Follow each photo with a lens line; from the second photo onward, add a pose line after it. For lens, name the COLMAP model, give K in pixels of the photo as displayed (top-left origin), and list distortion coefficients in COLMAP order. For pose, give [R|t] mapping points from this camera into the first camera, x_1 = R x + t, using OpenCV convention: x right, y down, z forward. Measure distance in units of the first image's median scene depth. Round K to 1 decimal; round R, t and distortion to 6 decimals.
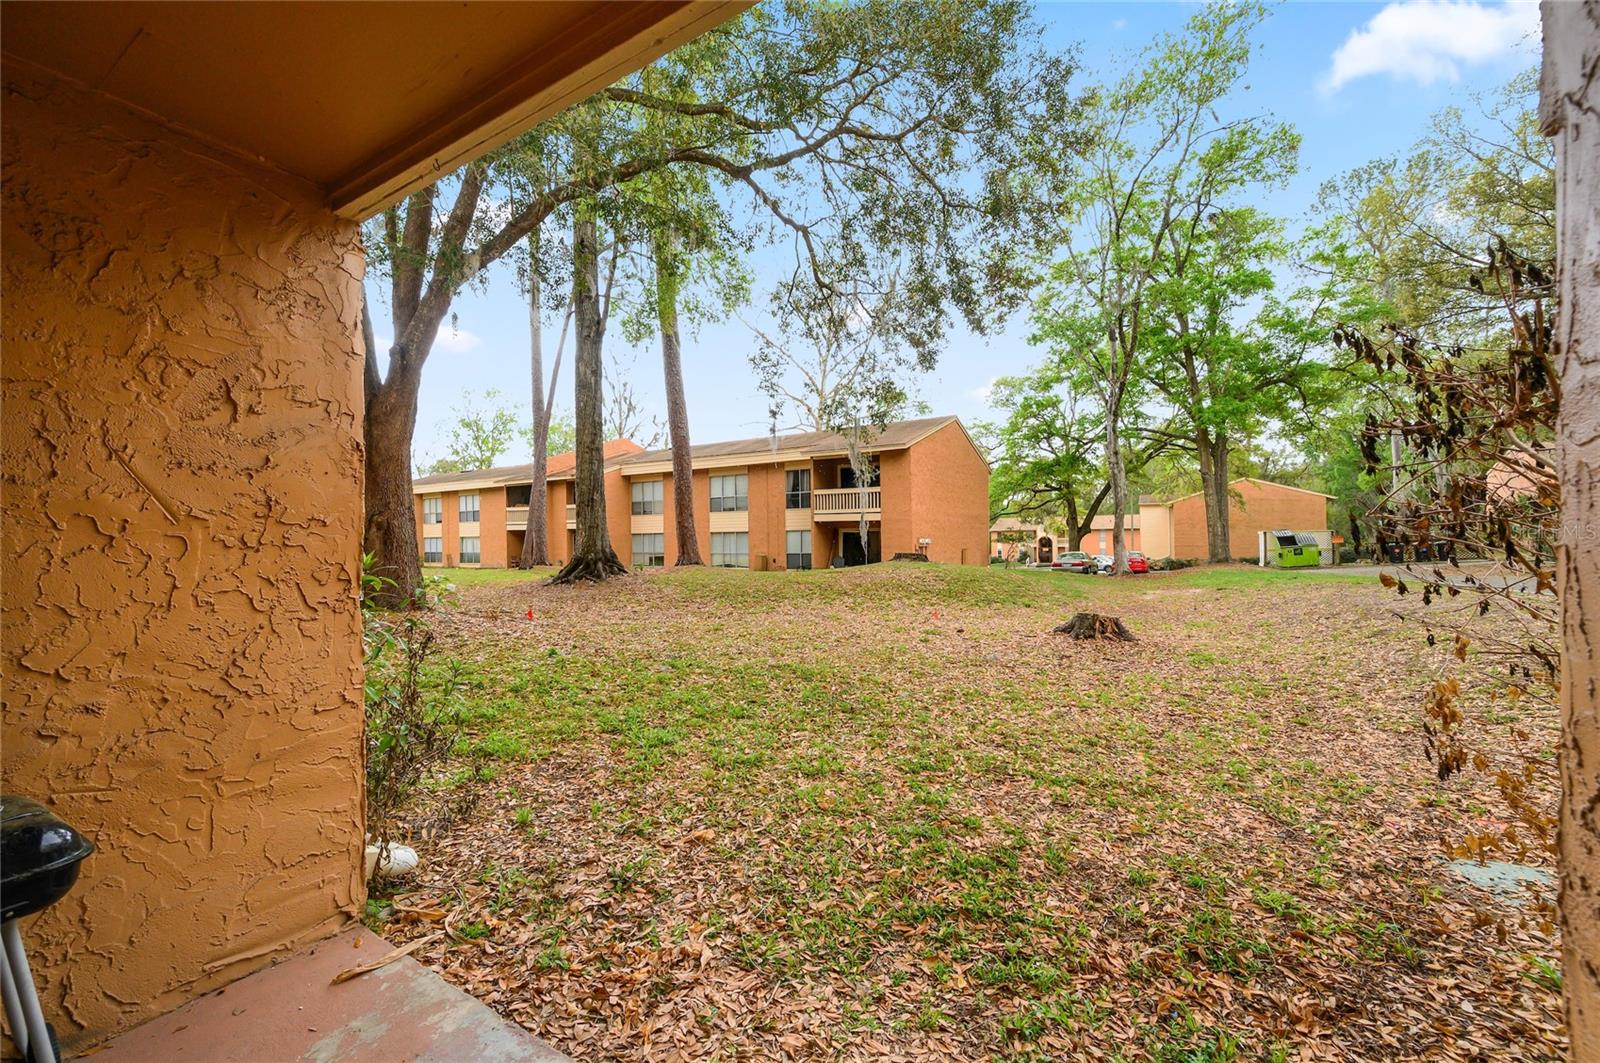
lens RADIAL K [[641.6, 0, 795.5], [0, 641.6, 529.7], [0, 0, 1]] dist [-0.000658, -0.000123]
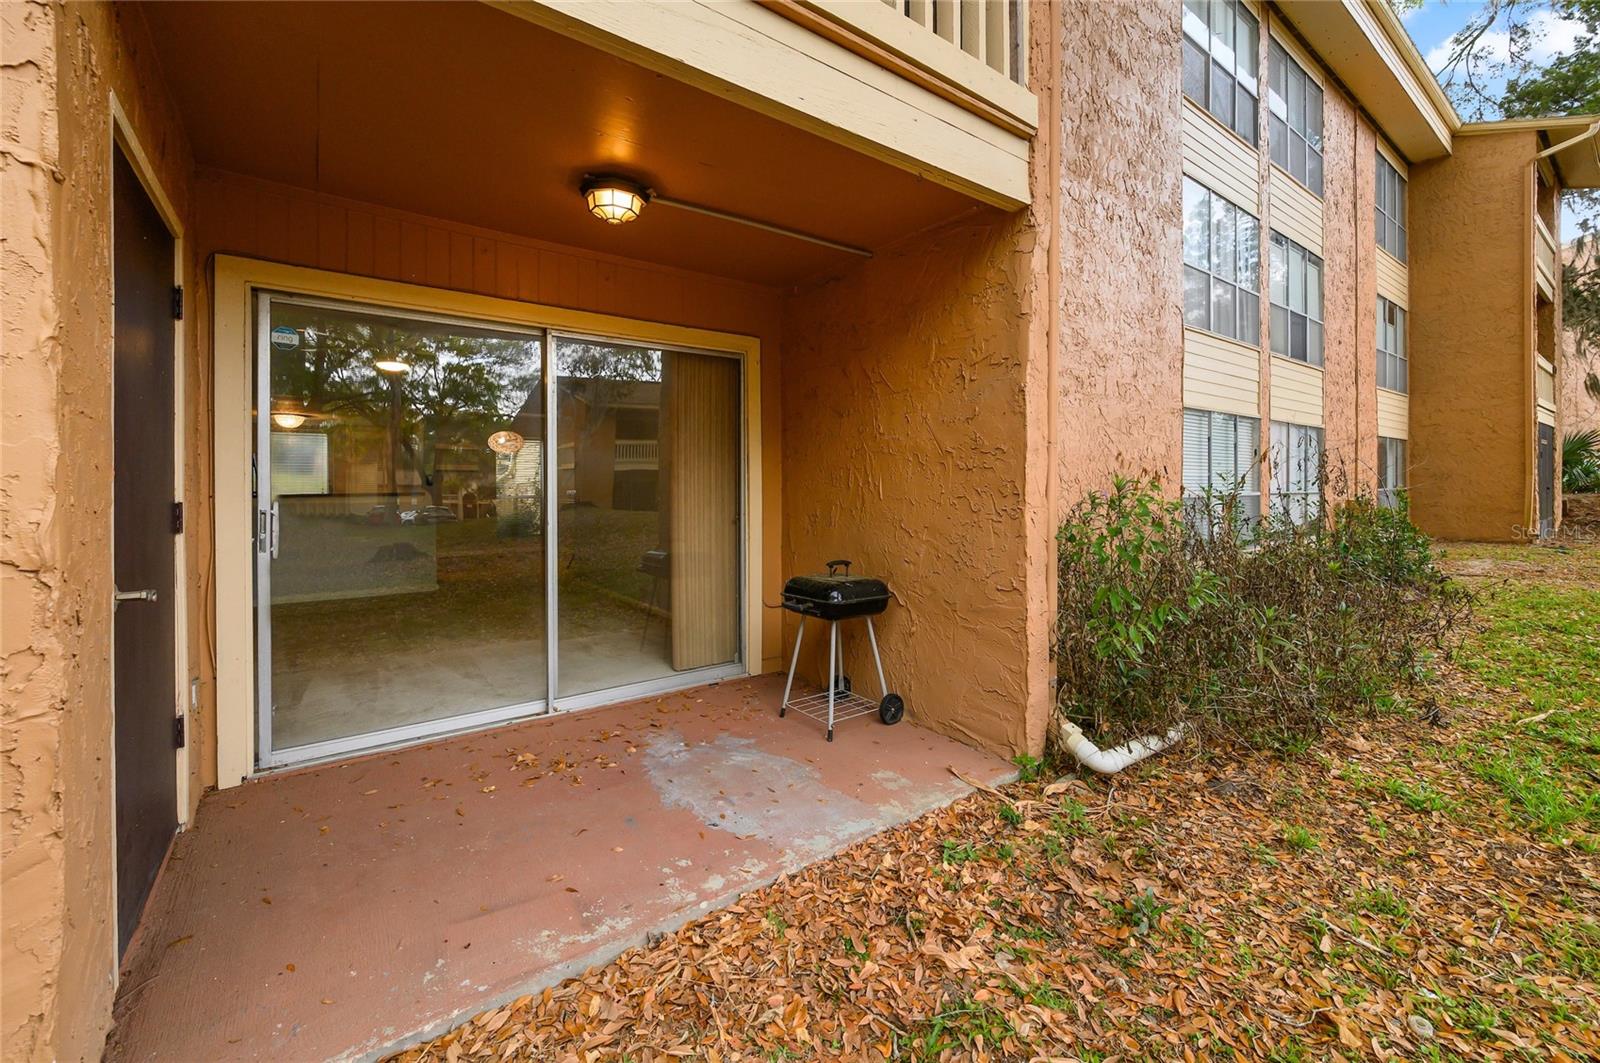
lens RADIAL K [[643.5, 0, 797.0], [0, 643.5, 486.5], [0, 0, 1]] dist [0.000253, 0.000044]
pose [[-0.378949, 0.011447, -0.925347, 0.734917], [0.021023, 0.999772, 0.003758, 0.054259], [0.925179, -0.018029, -0.379103, 1.206515]]
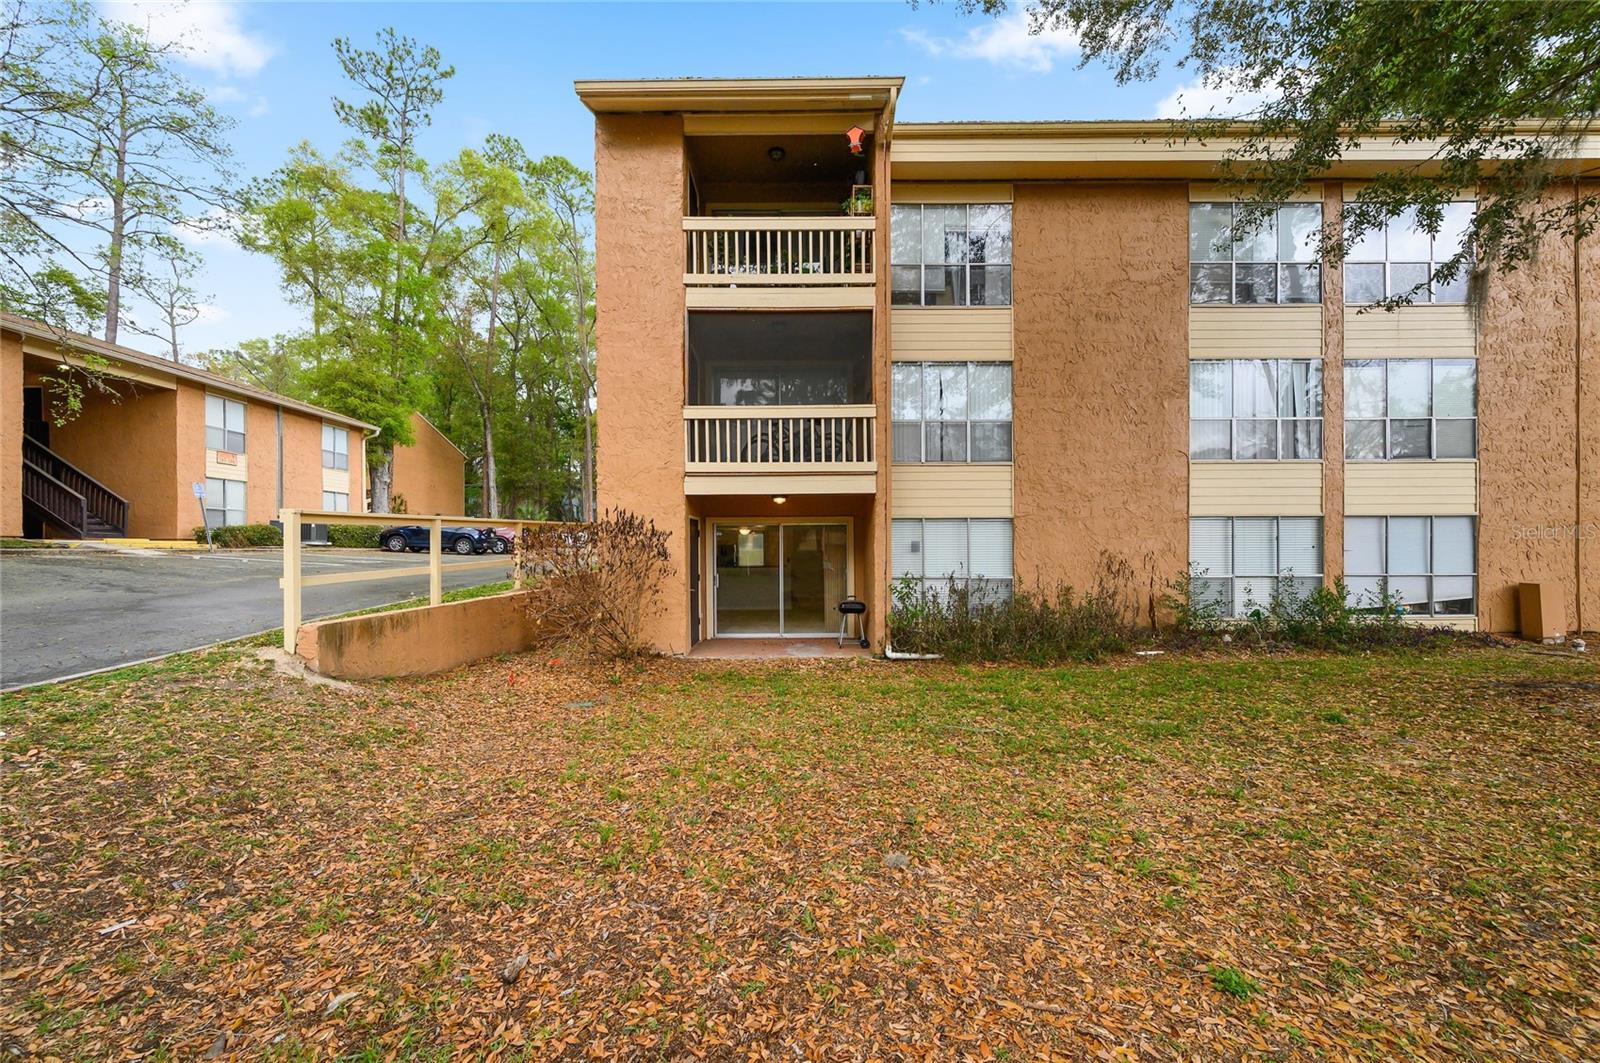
lens RADIAL K [[641.6, 0, 795.5], [0, 641.6, 529.7], [0, 0, 1]] dist [-0.000658, -0.000123]
pose [[-0.856059, 0.002525, -0.516873, 2.270398], [0.014378, 0.999717, -0.018929, -0.188390], [0.516679, -0.023636, -0.855853, 4.988895]]
